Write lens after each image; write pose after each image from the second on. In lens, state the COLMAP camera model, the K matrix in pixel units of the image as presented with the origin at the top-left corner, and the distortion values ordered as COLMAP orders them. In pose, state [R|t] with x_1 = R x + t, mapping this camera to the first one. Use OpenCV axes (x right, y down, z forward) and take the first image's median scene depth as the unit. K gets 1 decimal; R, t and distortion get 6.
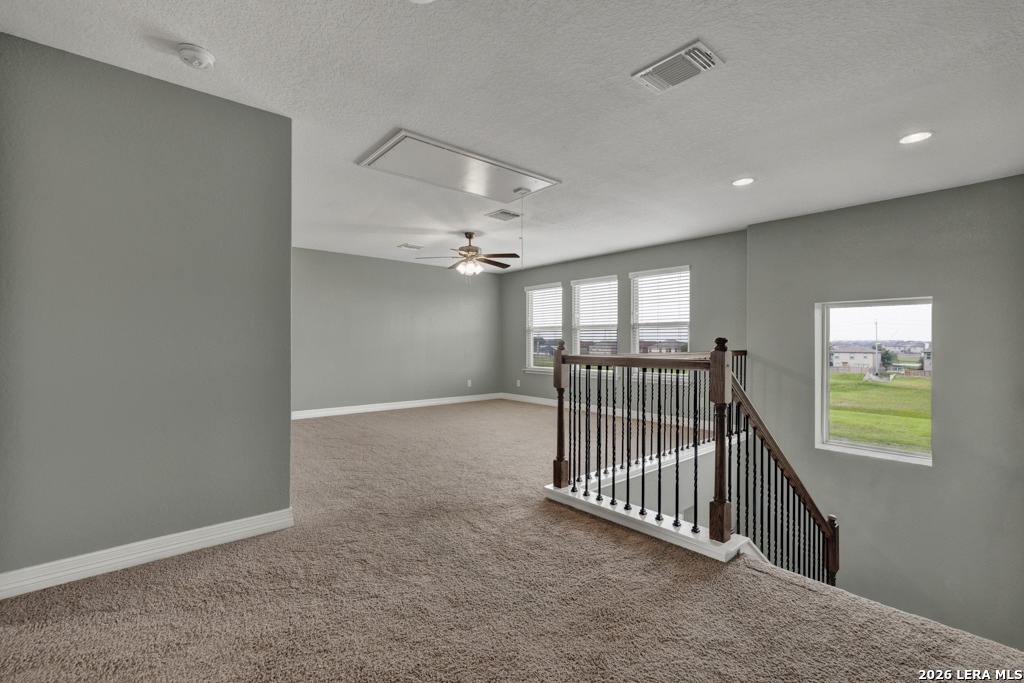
lens RADIAL K [[440.5, 0, 508.3], [0, 440.5, 340.8], [0, 0, 1]] dist [0.009141, -0.000109]
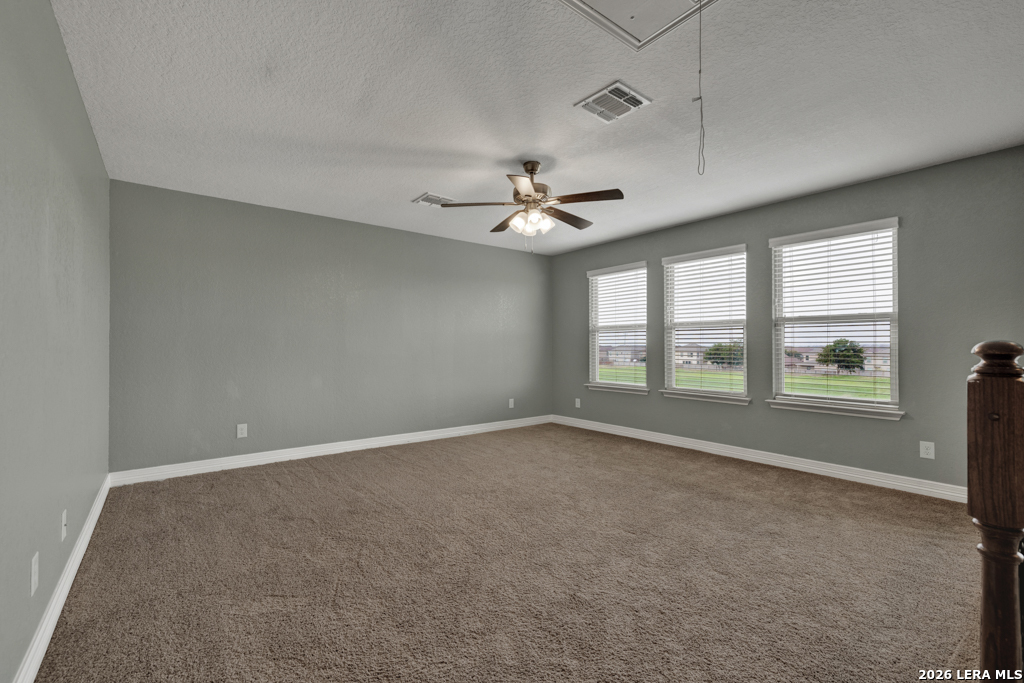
lens RADIAL K [[440.5, 0, 508.1], [0, 440.5, 345.2], [0, 0, 1]] dist [0.009141, -0.000109]
pose [[0.999035, -0.001918, -0.043891, -0.078022], [0.001900, 0.999998, -0.000453, 0.000105], [0.043891, 0.000369, 0.999036, 0.339440]]
